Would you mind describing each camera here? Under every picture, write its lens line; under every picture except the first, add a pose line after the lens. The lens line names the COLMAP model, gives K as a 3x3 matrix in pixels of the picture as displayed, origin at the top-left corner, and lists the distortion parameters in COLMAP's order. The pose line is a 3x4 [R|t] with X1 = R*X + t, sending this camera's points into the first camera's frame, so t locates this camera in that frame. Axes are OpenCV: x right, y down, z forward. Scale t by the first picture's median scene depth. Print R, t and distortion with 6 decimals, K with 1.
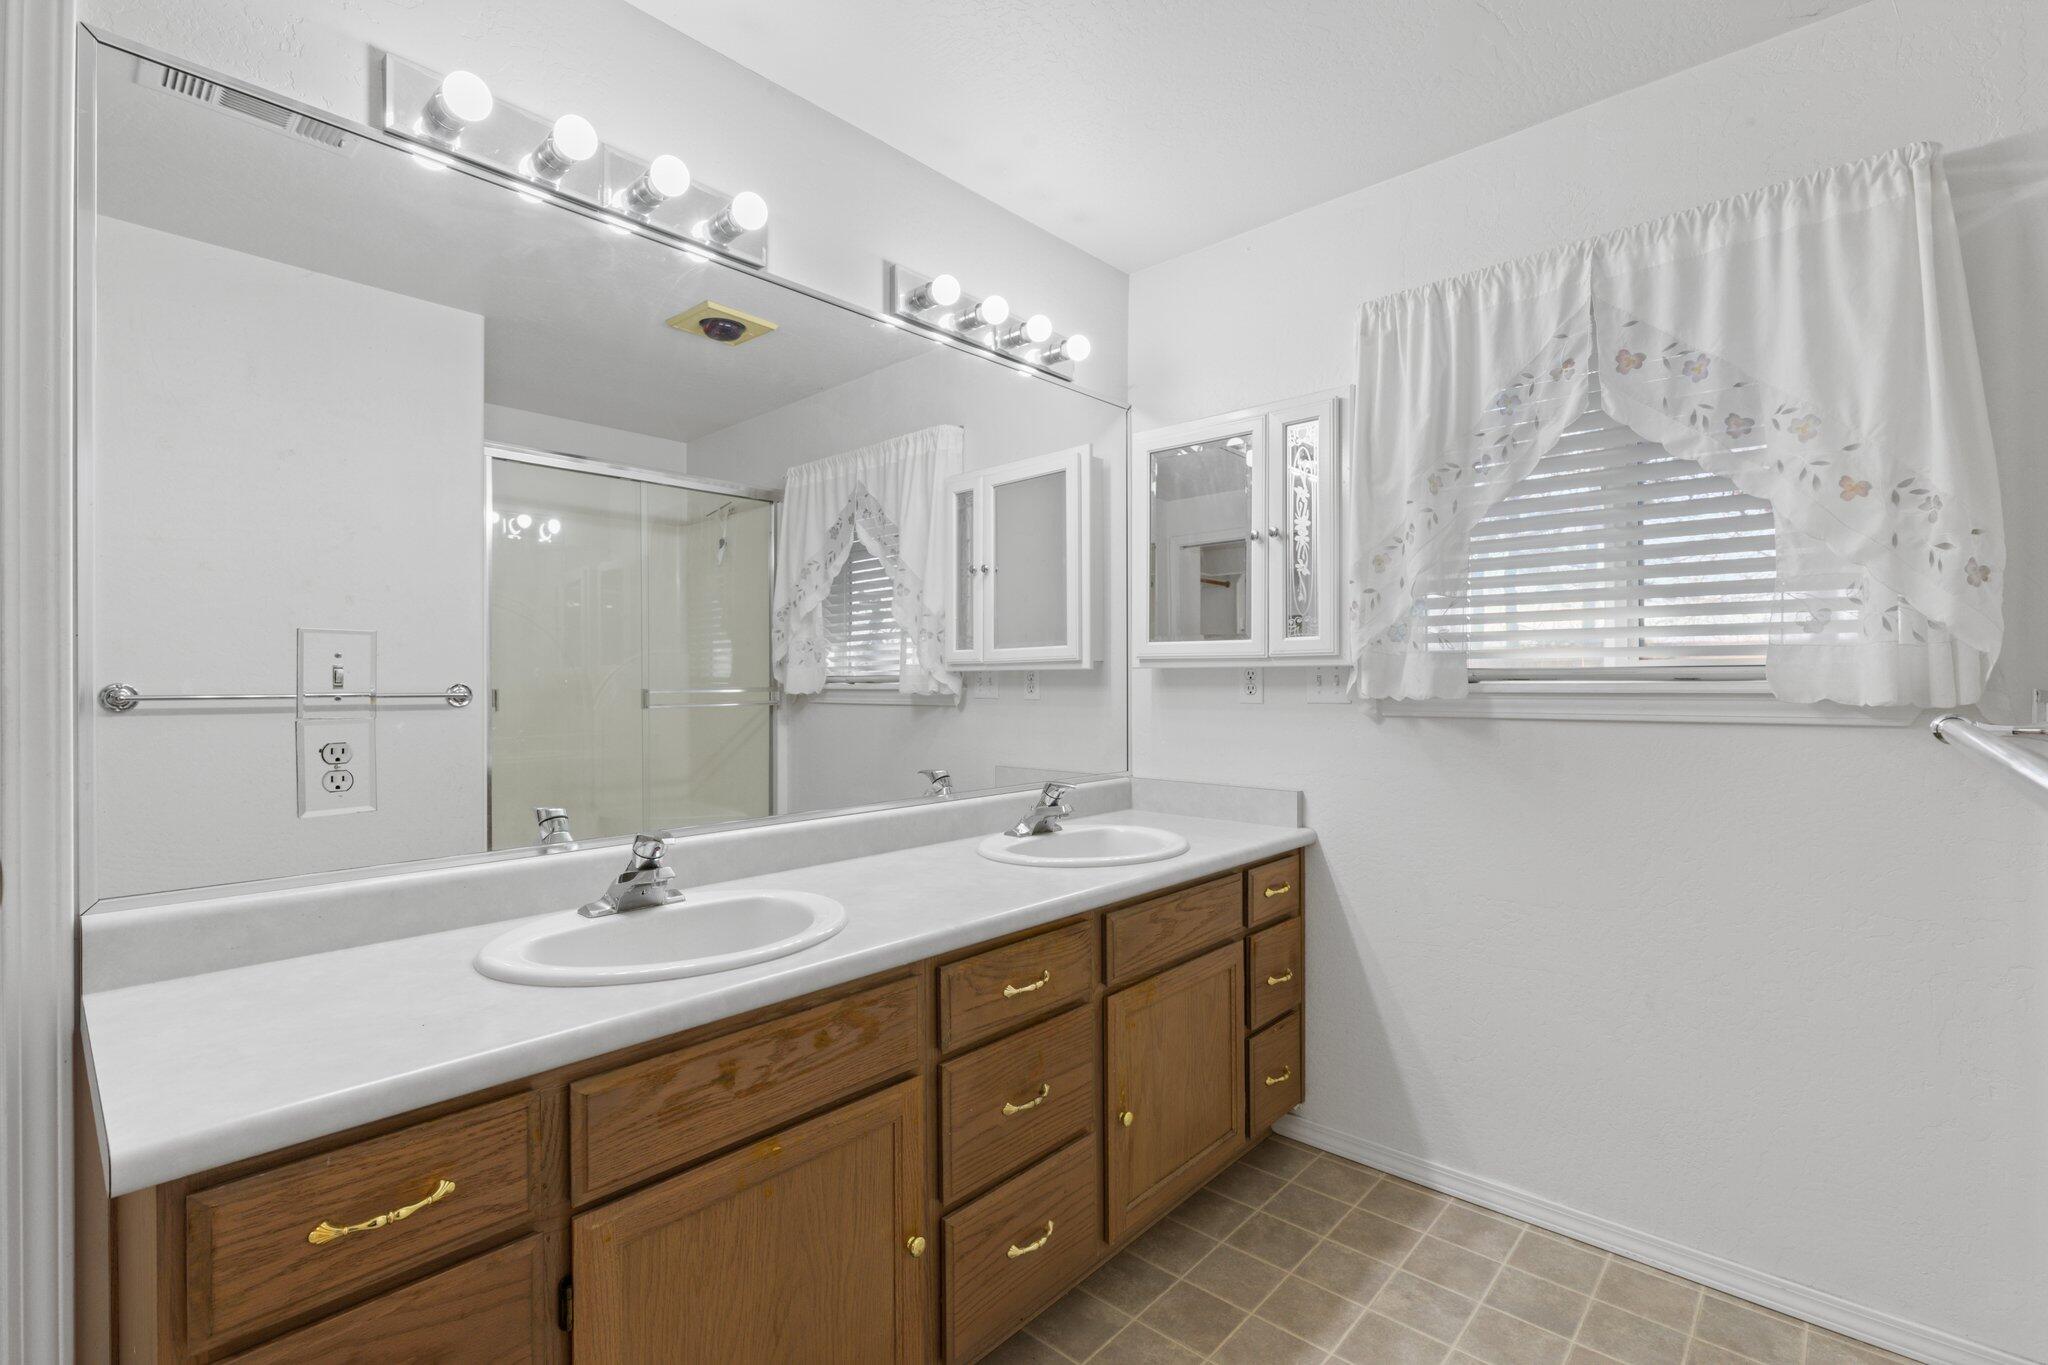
lens RADIAL K [[910.2, 0, 1035.5], [0, 910.2, 682.3], [0, 0, 1]] dist [0.003948, -0.001143]
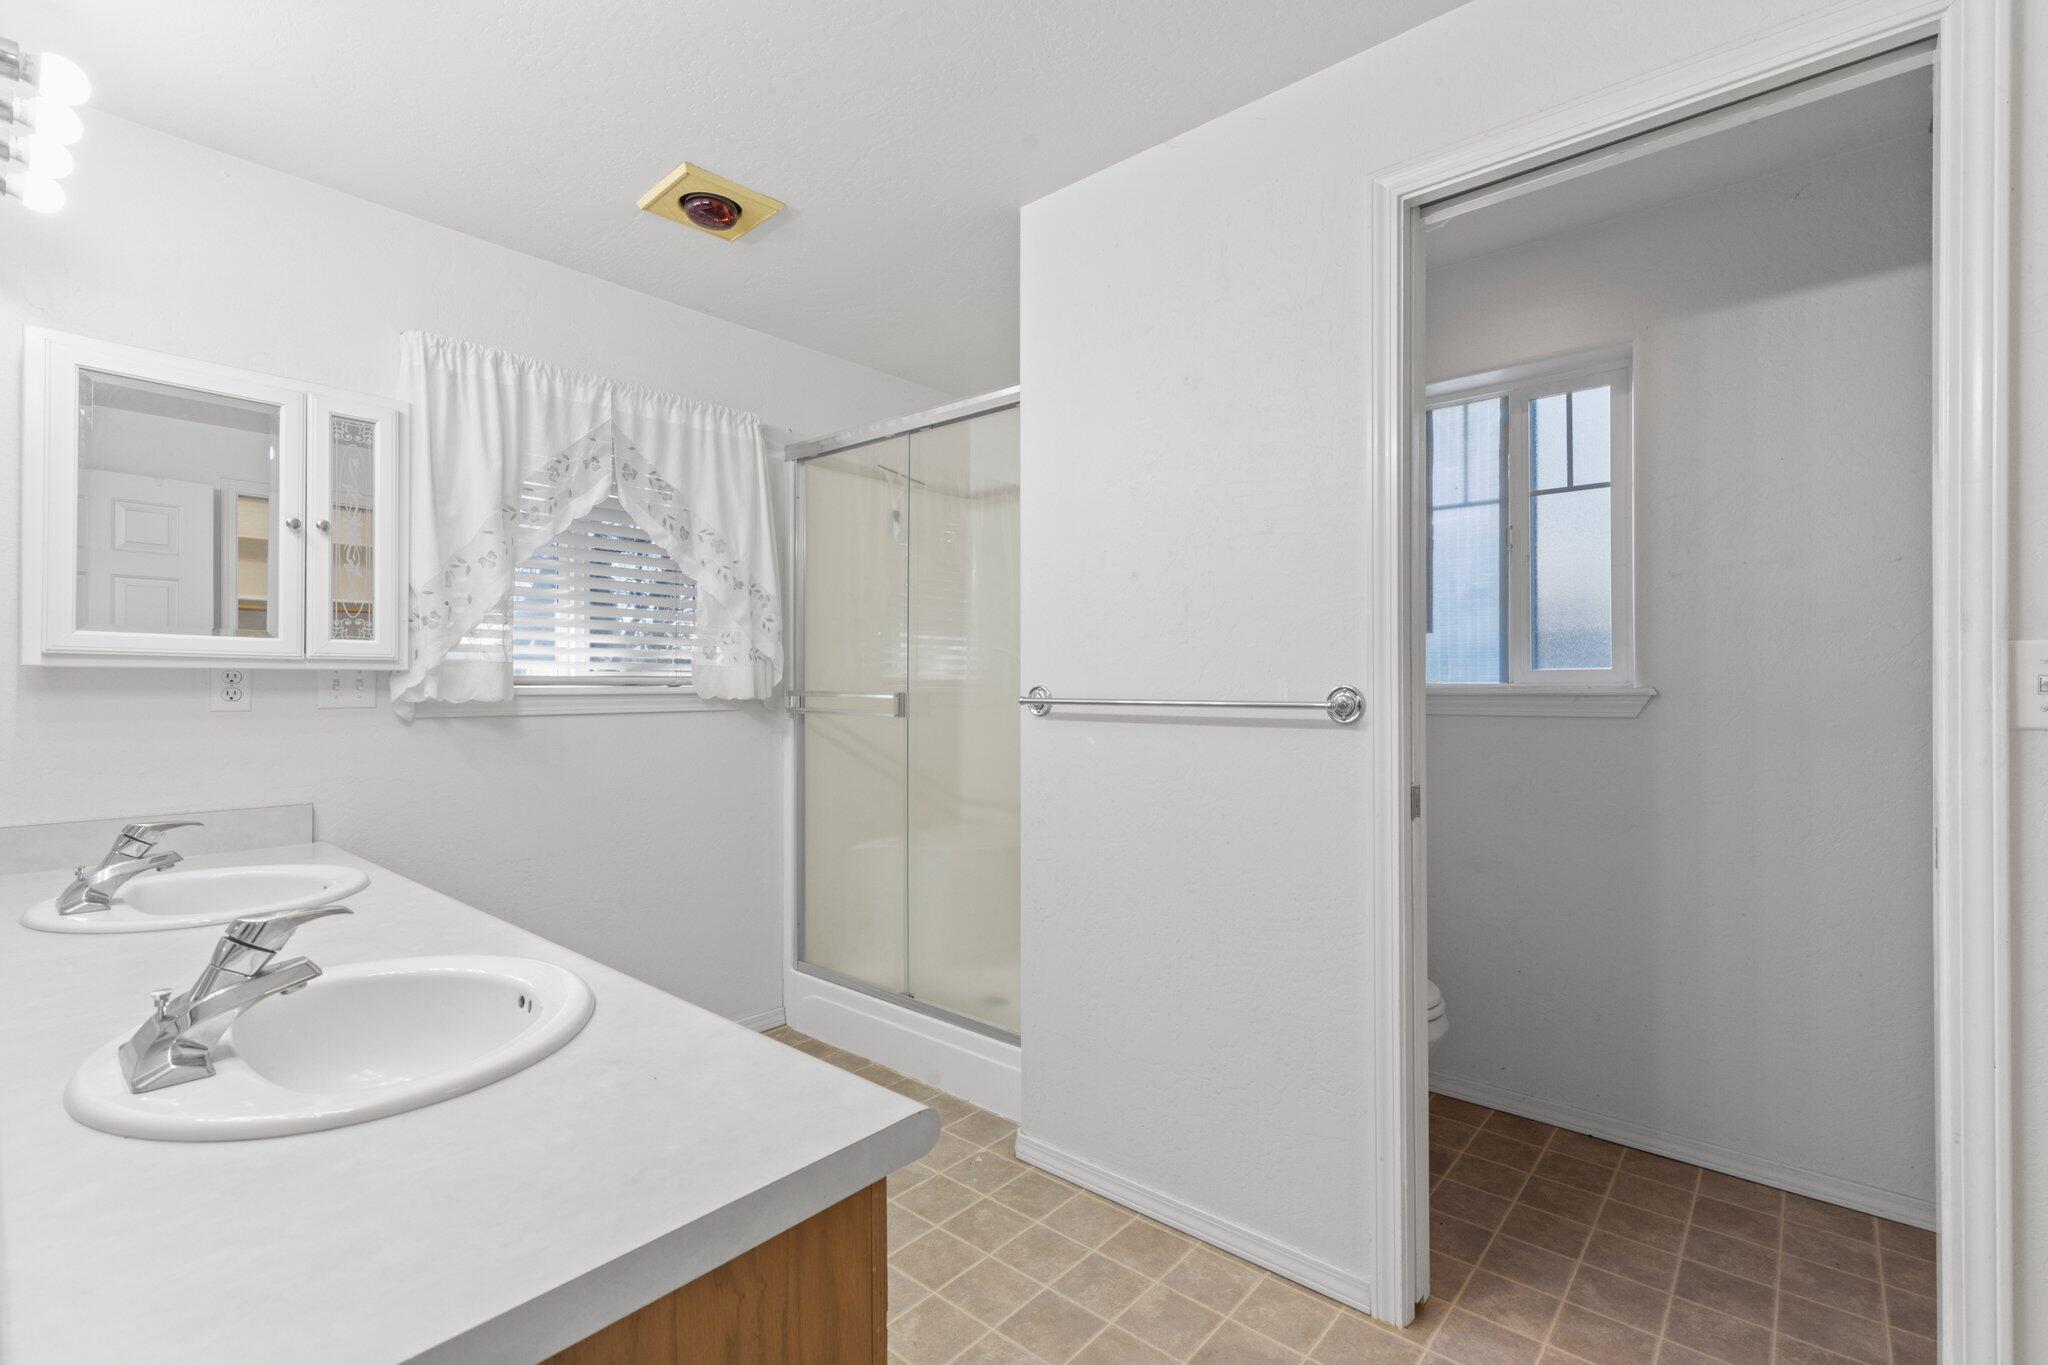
lens RADIAL K [[910.2, 0, 1035.5], [0, 910.2, 682.3], [0, 0, 1]] dist [0.003948, -0.001143]
pose [[-0.012040, 0.005236, 0.999914, -0.847355], [-0.001905, 0.999984, -0.005259, -0.001106], [-0.999926, -0.001968, -0.012030, 0.349757]]
